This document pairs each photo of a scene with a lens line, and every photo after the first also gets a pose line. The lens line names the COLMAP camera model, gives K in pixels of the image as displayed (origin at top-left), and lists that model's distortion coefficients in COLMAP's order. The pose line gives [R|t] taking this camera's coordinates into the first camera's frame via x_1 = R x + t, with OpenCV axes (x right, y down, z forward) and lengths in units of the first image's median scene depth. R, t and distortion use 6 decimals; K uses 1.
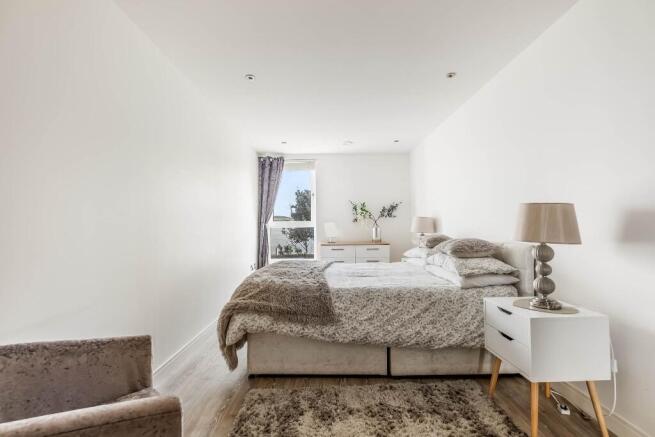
lens RADIAL K [[287.6, 0, 328.5], [0, 287.6, 214.0], [0, 0, 1]] dist [-0.000503, -0.000696]
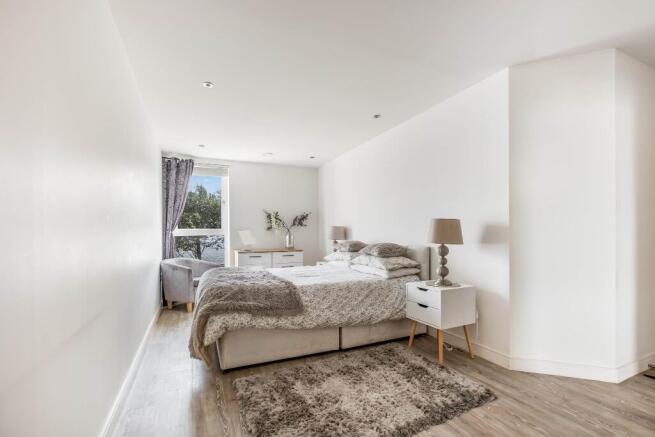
lens RADIAL K [[295.5, 0, 328.8], [0, 295.5, 233.7], [0, 0, 1]] dist [0.000689, -0.000009]
pose [[0.908859, 0.002786, 0.417094, -0.388173], [-0.018546, 0.999259, 0.033738, 0.001347], [-0.416691, -0.038398, 0.908237, -0.156308]]
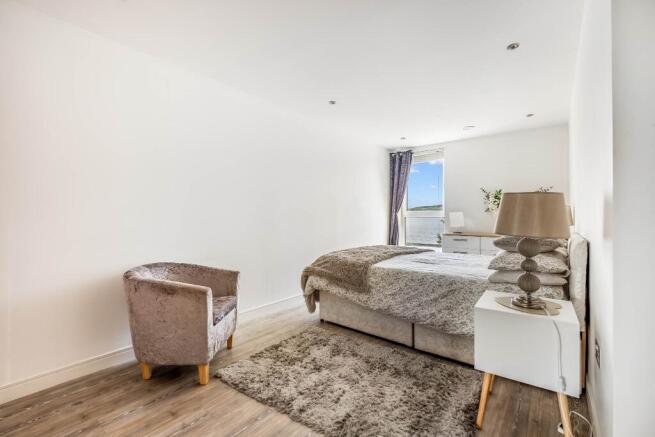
lens RADIAL K [[287.6, 0, 328.5], [0, 287.6, 214.0], [0, 0, 1]] dist [-0.000503, -0.000696]
pose [[0.784704, 0.003171, -0.619863, 0.649998], [0.020822, 0.999288, 0.031470, -0.008179], [0.619521, -0.037602, 0.784079, -0.076850]]
